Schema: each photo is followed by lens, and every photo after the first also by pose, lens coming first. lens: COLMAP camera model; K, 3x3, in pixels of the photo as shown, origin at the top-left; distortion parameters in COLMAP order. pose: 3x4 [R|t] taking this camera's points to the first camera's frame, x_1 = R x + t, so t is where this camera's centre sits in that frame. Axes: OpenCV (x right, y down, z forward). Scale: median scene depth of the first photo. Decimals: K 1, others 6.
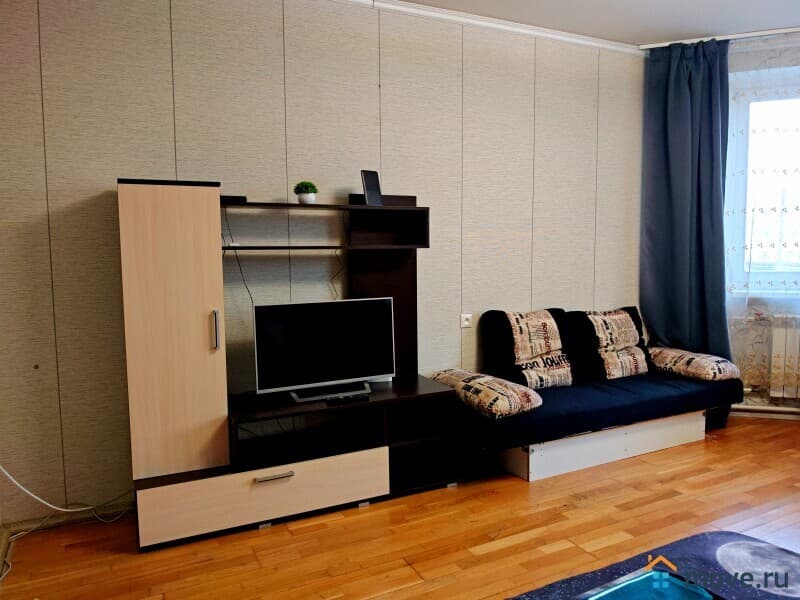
lens RADIAL K [[587.5, 0, 416.7], [0, 587.5, 310.0], [0, 0, 1]] dist [0.009060, -0.014502]
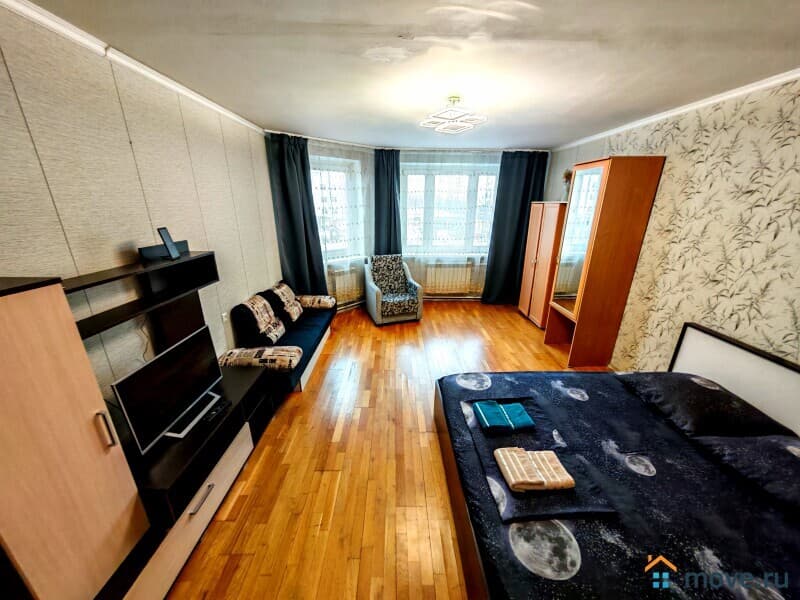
lens RADIAL K [[297.0, 0, 400.5], [0, 297.0, 301.9], [0, 0, 1]] dist [-0.000387, 0.000950]
pose [[0.437236, -0.272093, 0.857199, -0.357699], [0.074477, 0.960816, 0.266994, -0.188952], [-0.896258, -0.052898, 0.440368, 0.271811]]
